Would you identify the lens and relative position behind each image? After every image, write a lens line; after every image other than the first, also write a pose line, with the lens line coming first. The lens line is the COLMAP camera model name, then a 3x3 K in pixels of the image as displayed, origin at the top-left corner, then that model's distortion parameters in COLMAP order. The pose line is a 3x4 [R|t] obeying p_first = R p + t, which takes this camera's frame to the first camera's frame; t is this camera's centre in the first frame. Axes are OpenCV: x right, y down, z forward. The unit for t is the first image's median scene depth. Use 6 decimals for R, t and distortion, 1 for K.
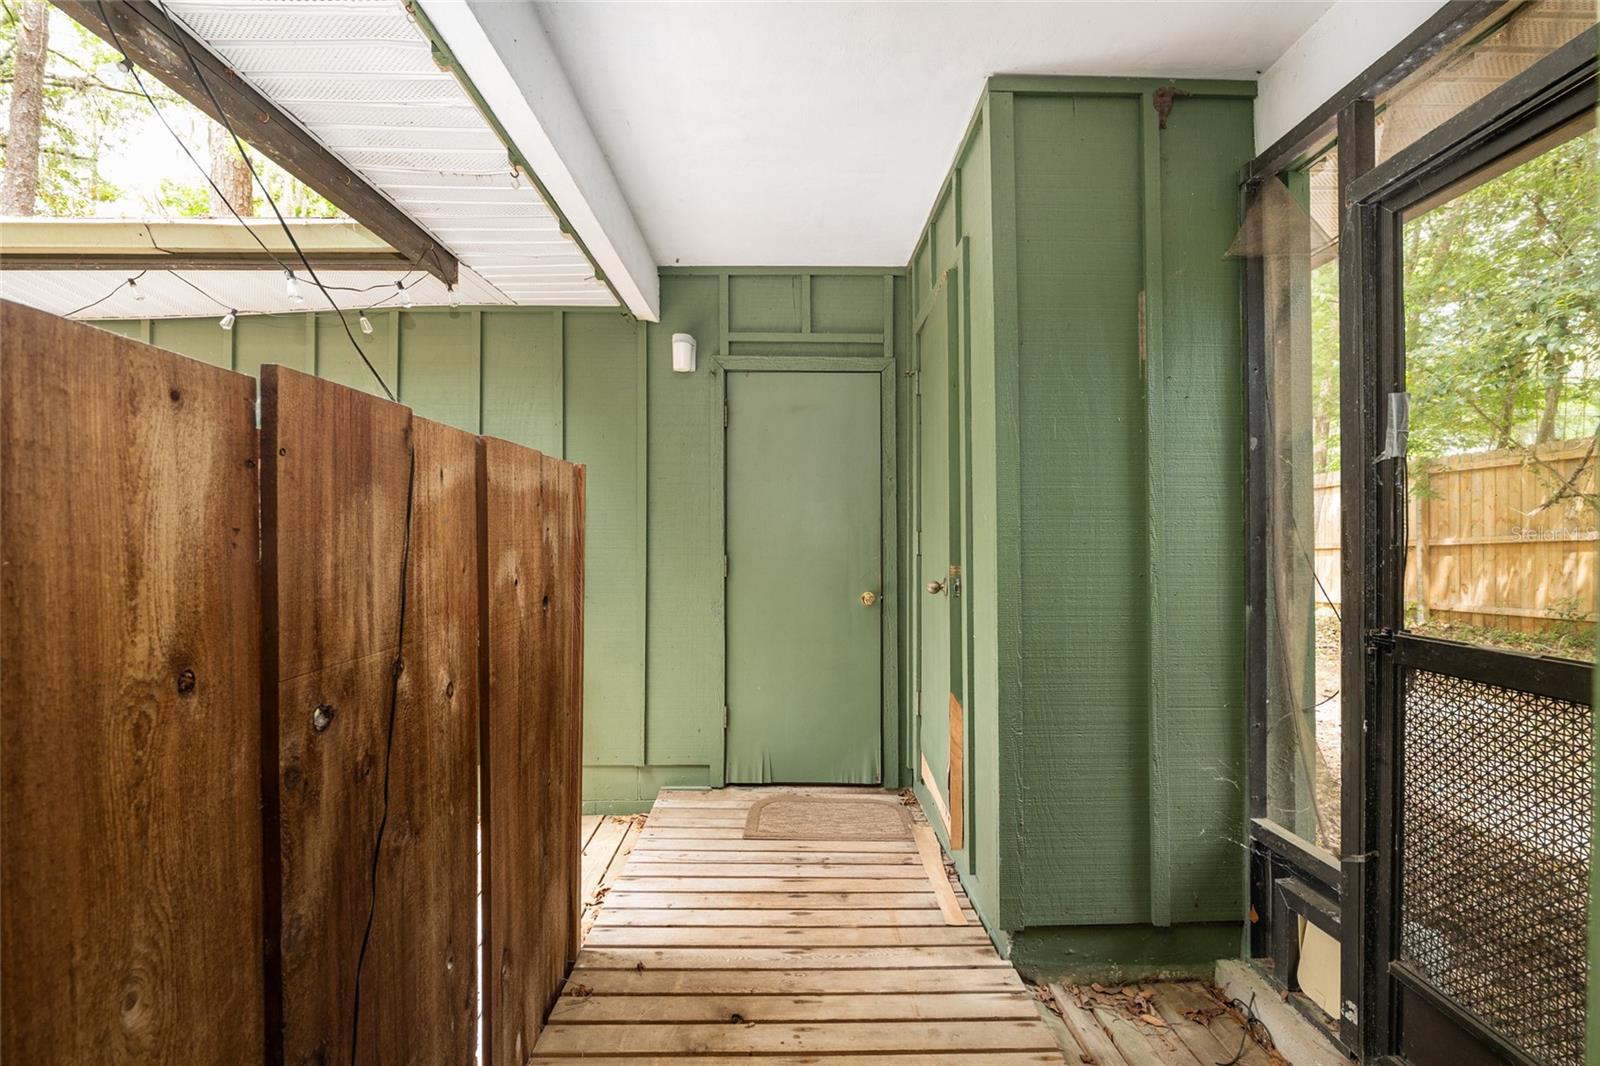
lens RADIAL K [[652.8, 0, 792.1], [0, 652.8, 535.1], [0, 0, 1]] dist [-0.004351, -0.000261]
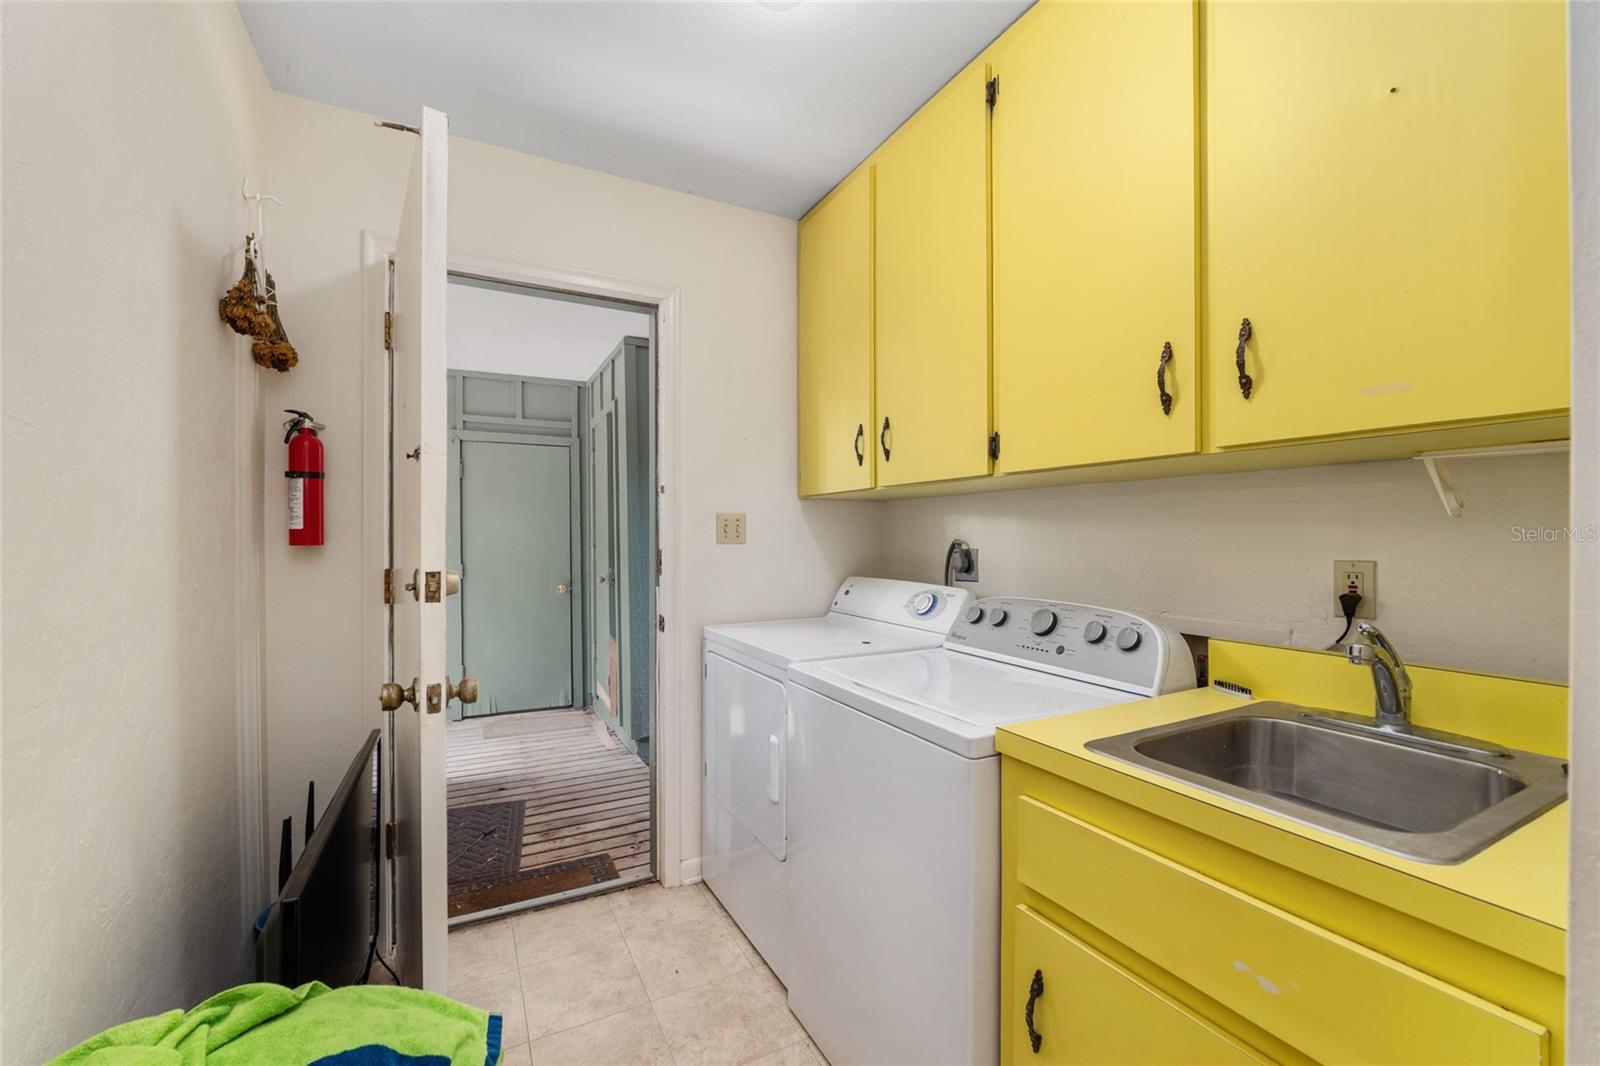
lens RADIAL K [[652.8, 0, 794.9], [0, 652.8, 535.0], [0, 0, 1]] dist [-0.004351, -0.000261]
pose [[0.890636, -0.007090, 0.454661, -0.113997], [0.004813, 0.999969, 0.006165, -0.047785], [-0.454691, -0.003303, 0.890643, -0.766825]]
